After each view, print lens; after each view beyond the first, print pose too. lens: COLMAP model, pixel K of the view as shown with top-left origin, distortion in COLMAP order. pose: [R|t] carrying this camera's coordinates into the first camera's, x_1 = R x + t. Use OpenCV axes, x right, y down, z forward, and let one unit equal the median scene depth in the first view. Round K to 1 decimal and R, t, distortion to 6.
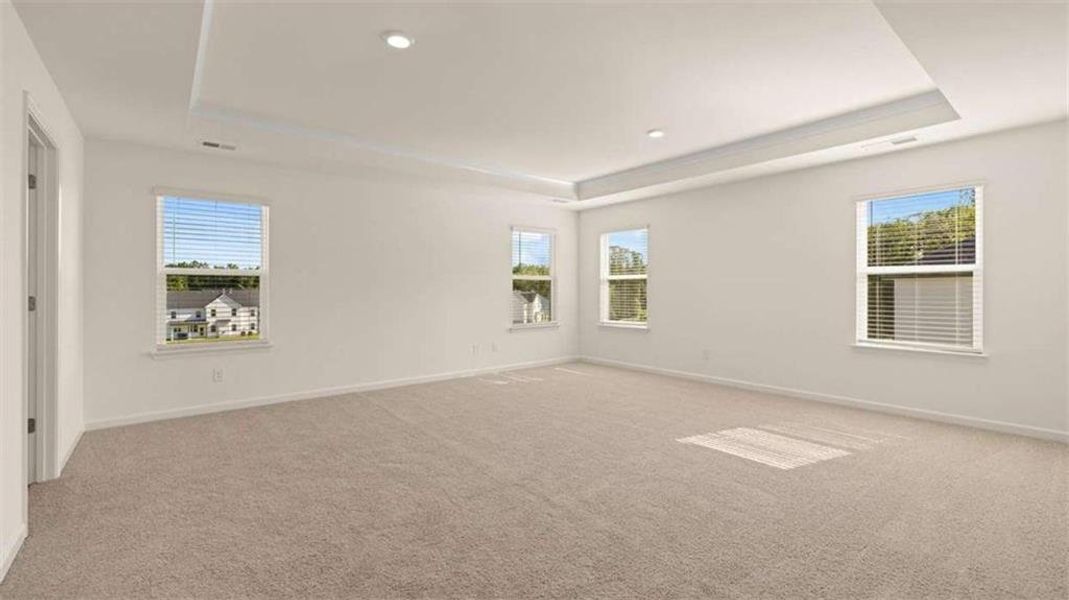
lens RADIAL K [[452.1, 0, 524.7], [0, 452.1, 293.3], [0, 0, 1]] dist [0.002093, -0.000006]
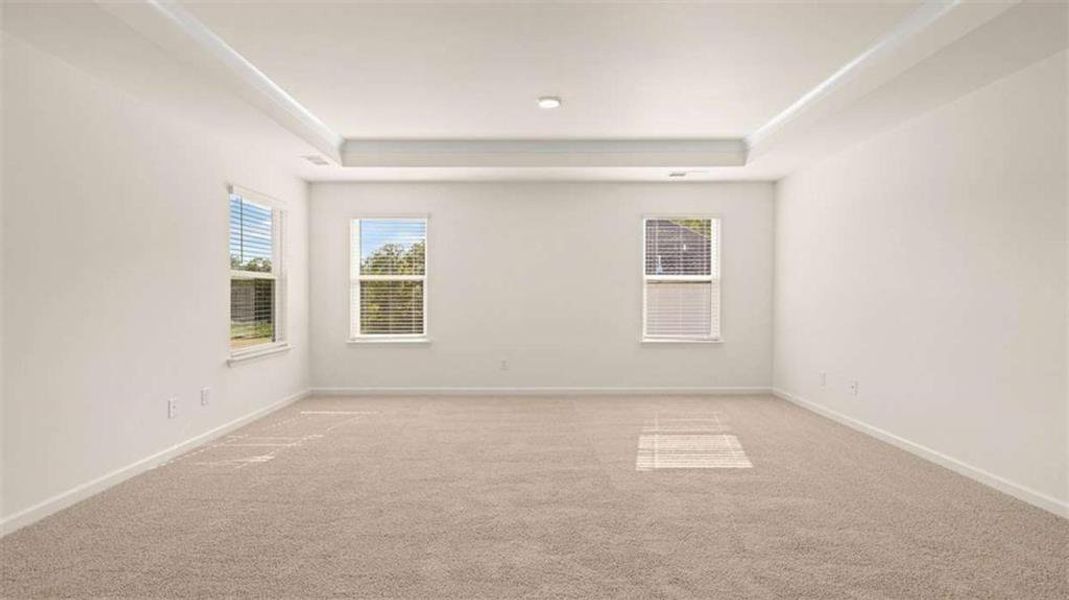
lens RADIAL K [[452.1, 0, 530.5], [0, 452.1, 298.5], [0, 0, 1]] dist [0.002093, -0.000006]
pose [[0.624823, -0.005730, 0.780746, -0.343523], [0.006543, 0.999976, 0.002103, -0.000093], [-0.780739, 0.003795, 0.624846, 0.475821]]
